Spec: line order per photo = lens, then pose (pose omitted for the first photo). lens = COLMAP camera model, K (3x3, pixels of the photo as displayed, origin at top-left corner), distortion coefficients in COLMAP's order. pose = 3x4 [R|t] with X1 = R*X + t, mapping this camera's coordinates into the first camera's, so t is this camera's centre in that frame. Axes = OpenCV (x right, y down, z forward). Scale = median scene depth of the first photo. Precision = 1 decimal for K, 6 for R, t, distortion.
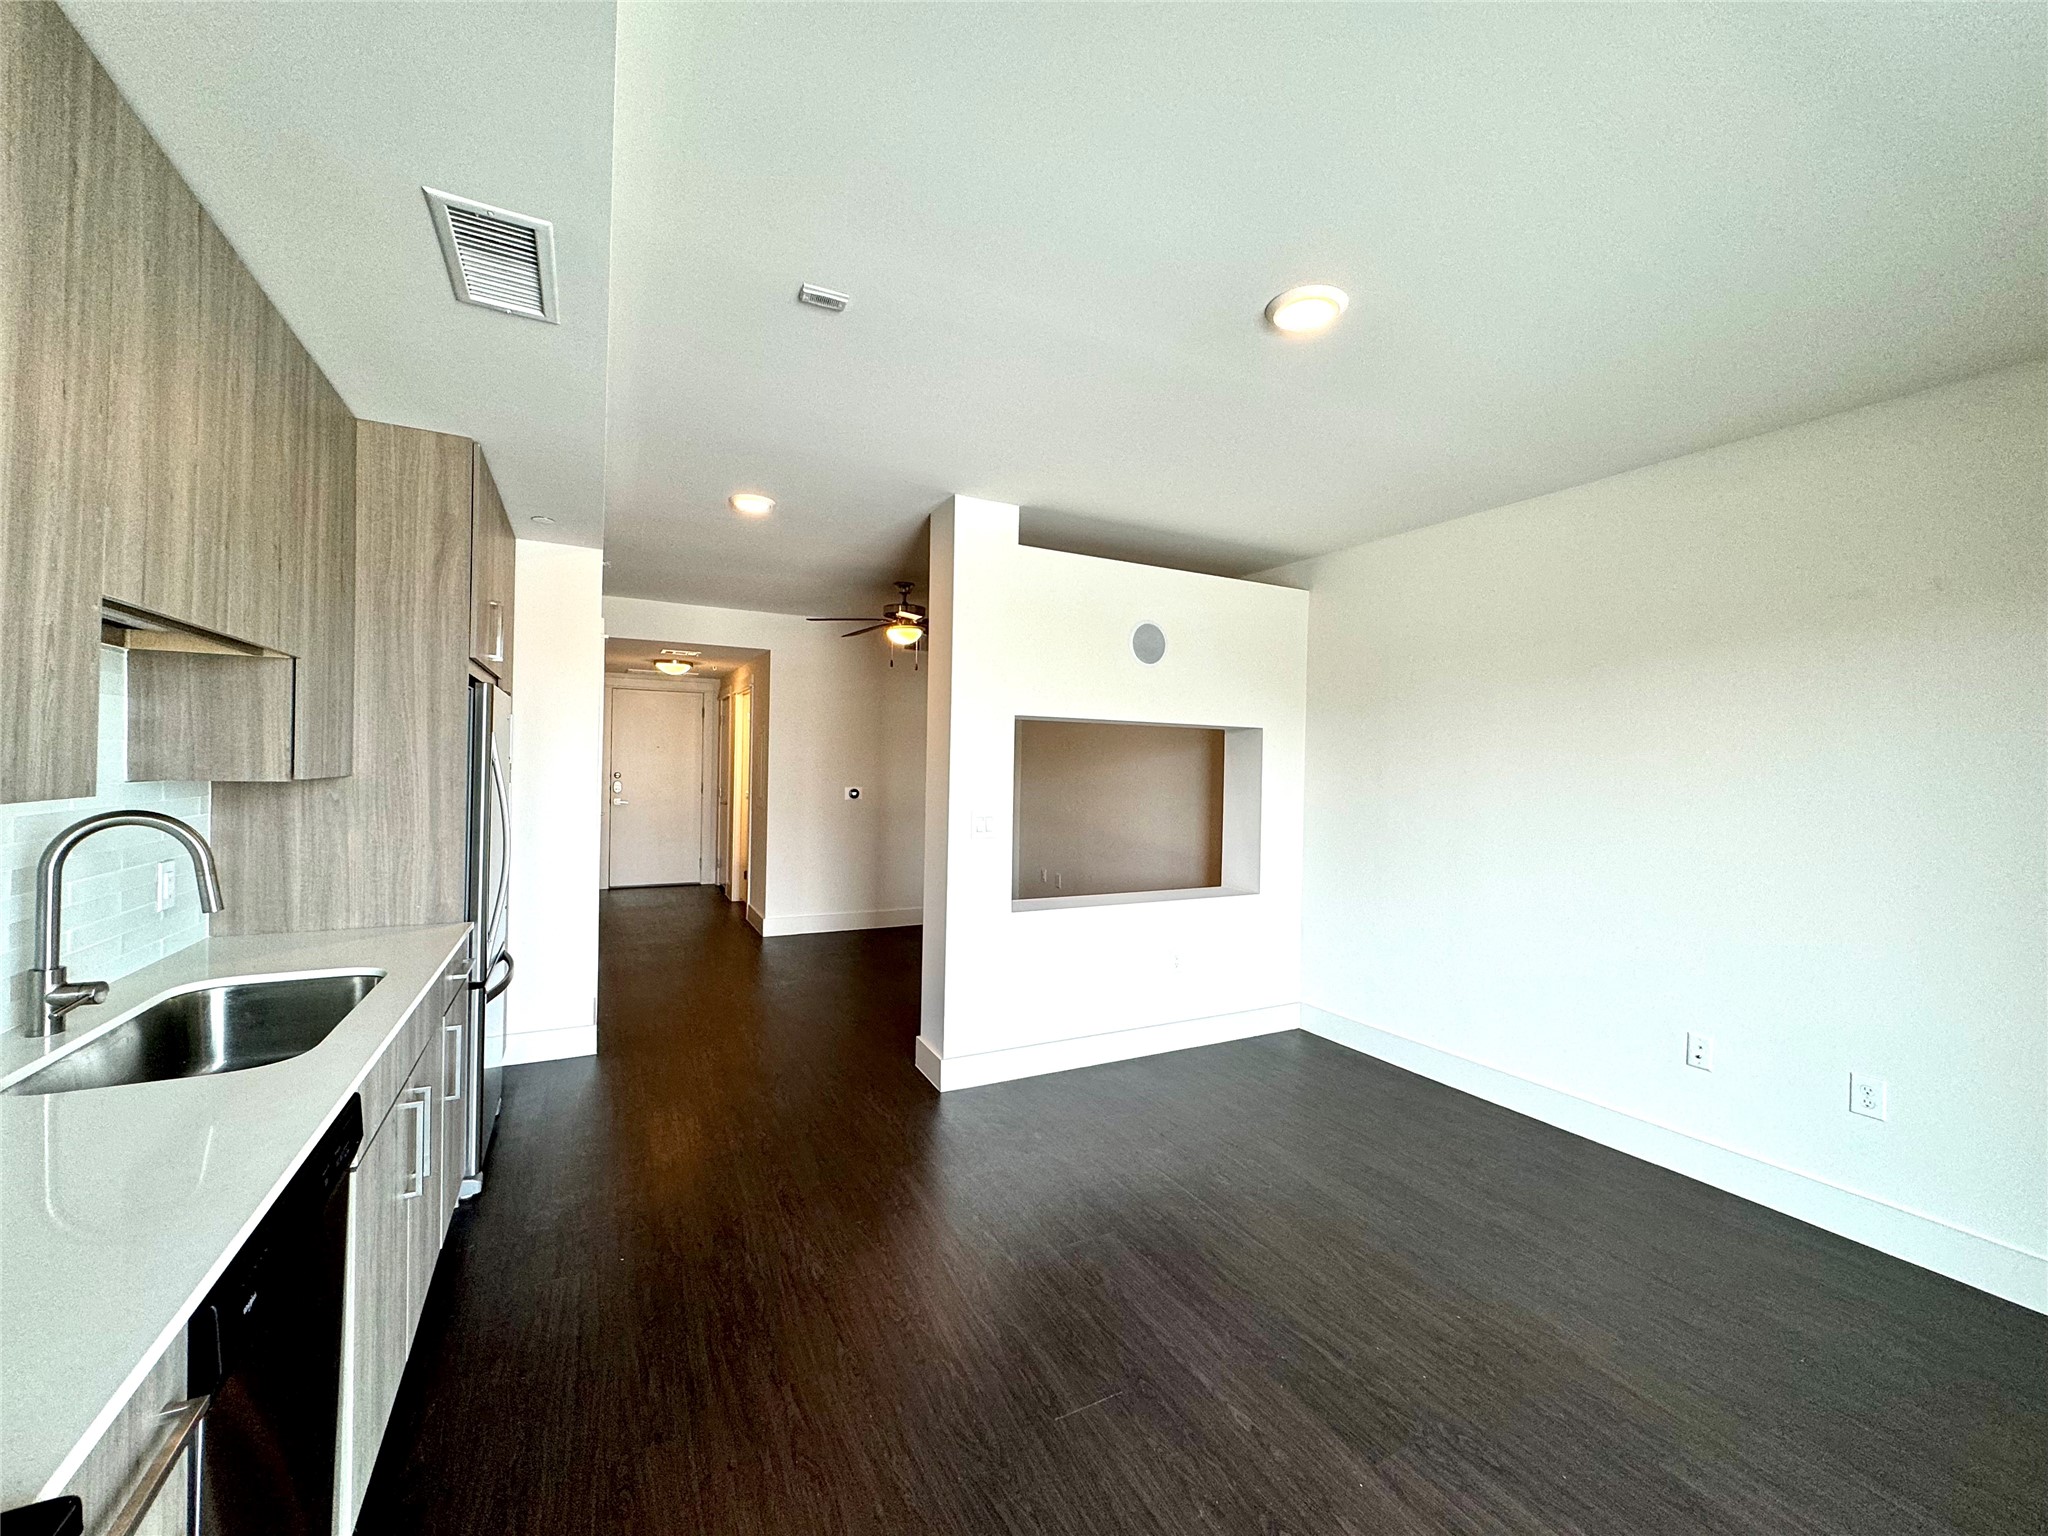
lens RADIAL K [[816.4, 0, 1024.0], [0, 816.4, 768.0], [0, 0, 1]] dist [0.001987, 0.000114]
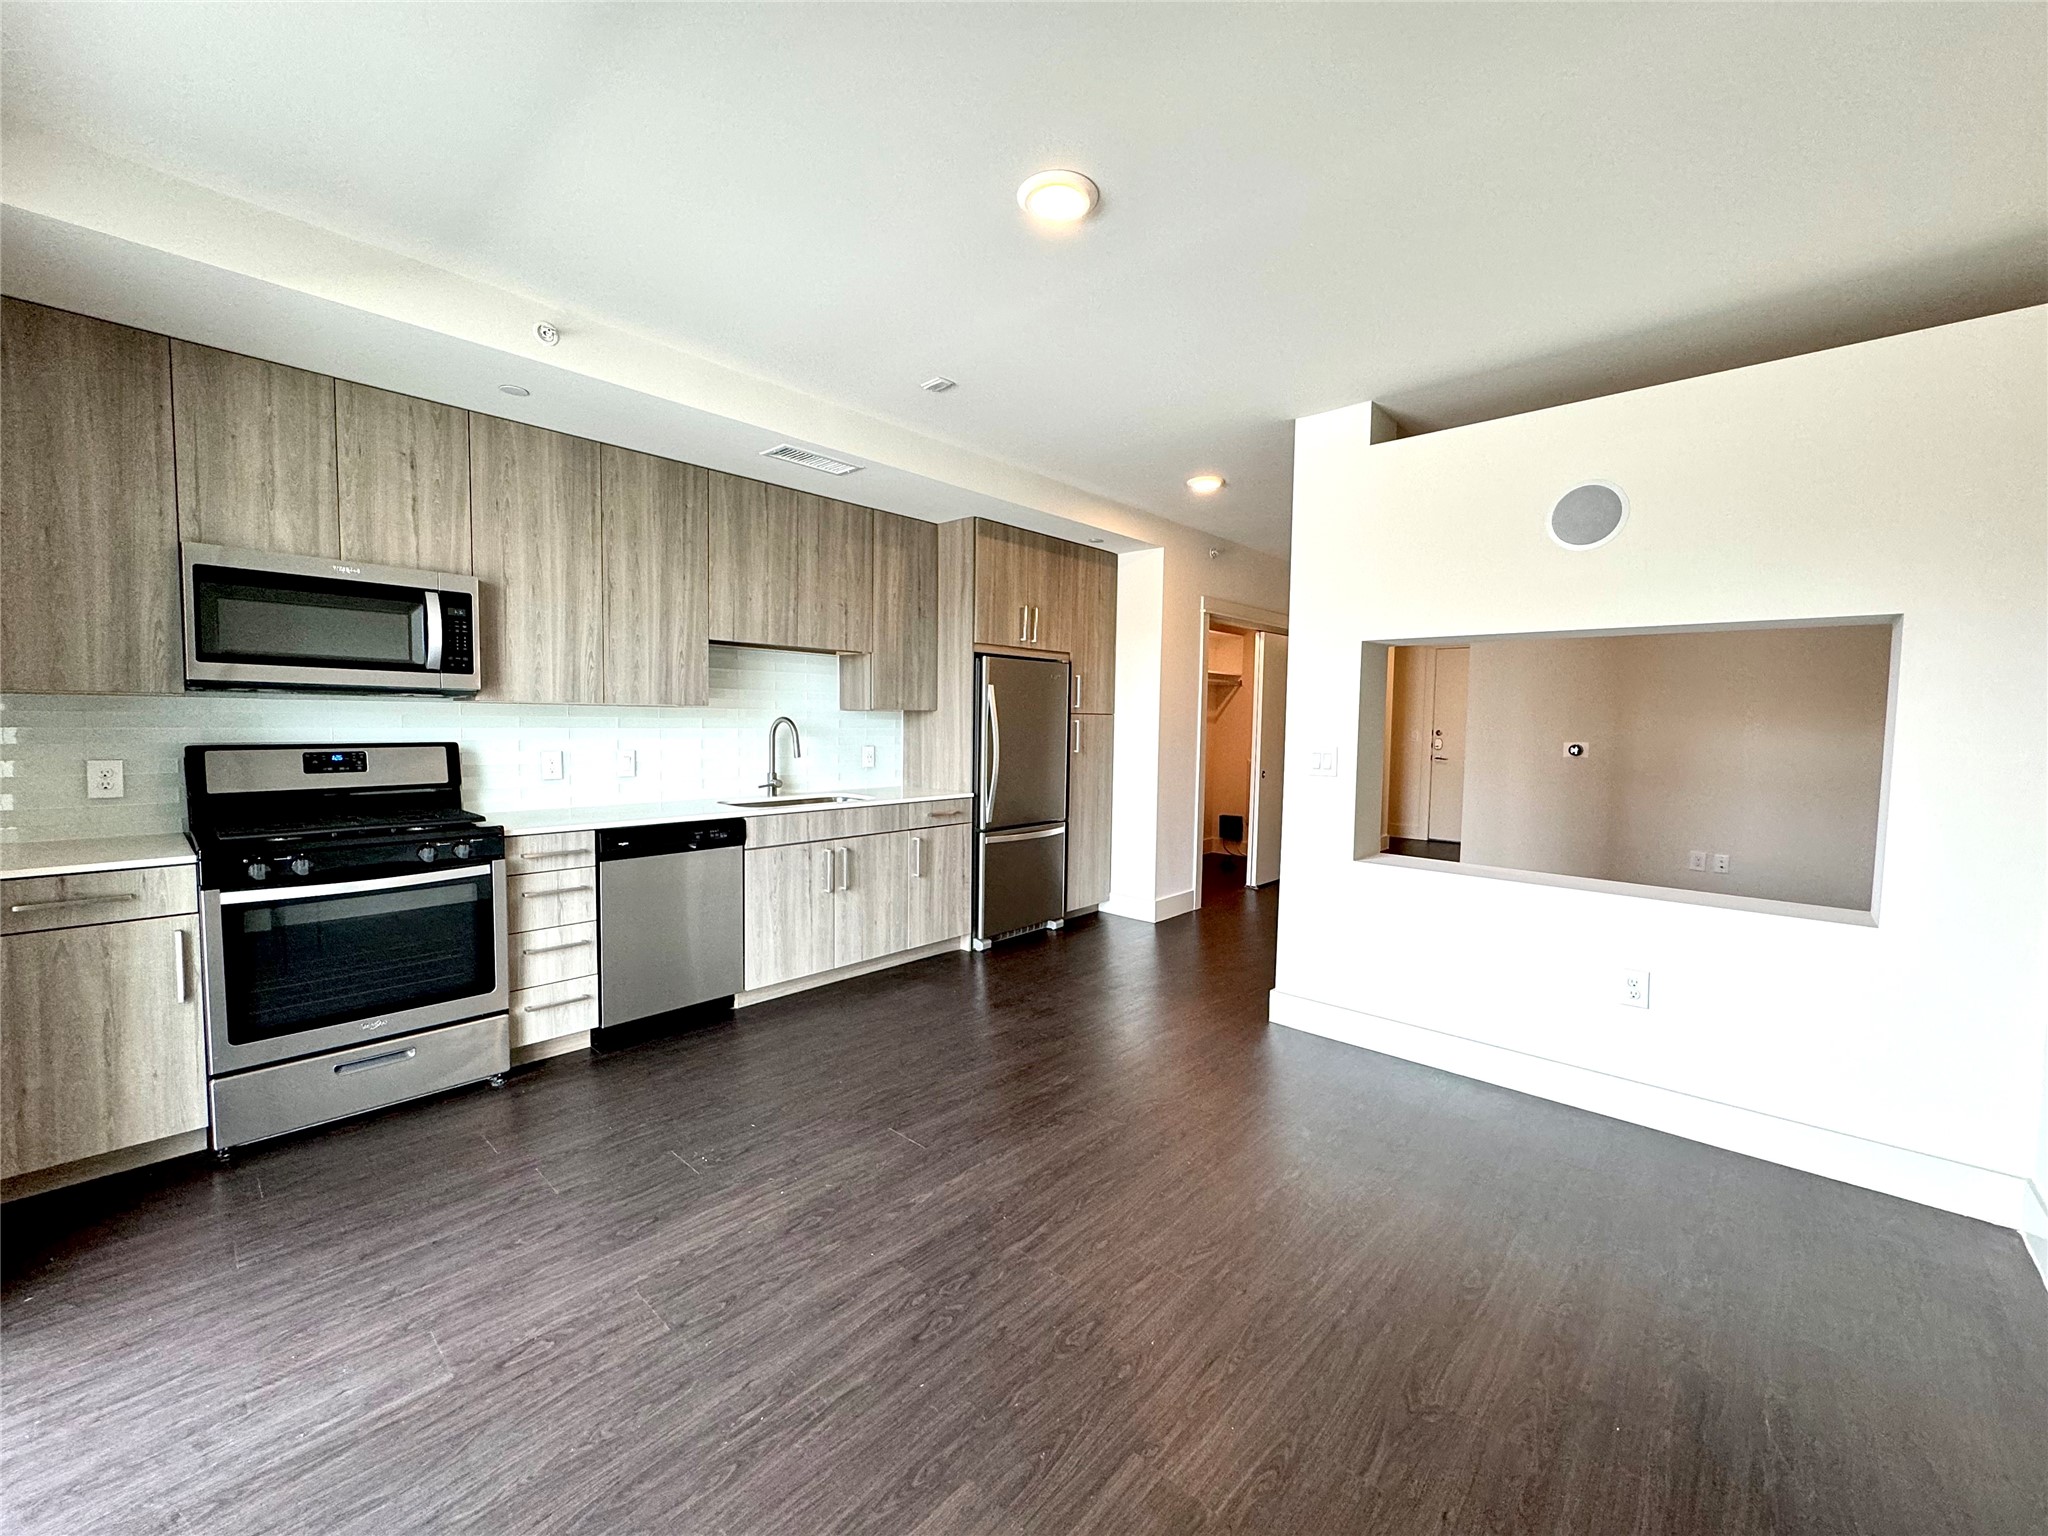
lens RADIAL K [[816.4, 0, 1024.0], [0, 816.4, 768.0], [0, 0, 1]] dist [0.001987, 0.000114]
pose [[0.336502, 0.042783, -0.940711, 1.039932], [-0.013736, 0.999084, 0.040524, 0.063392], [0.941583, -0.000714, 0.336781, 0.518812]]
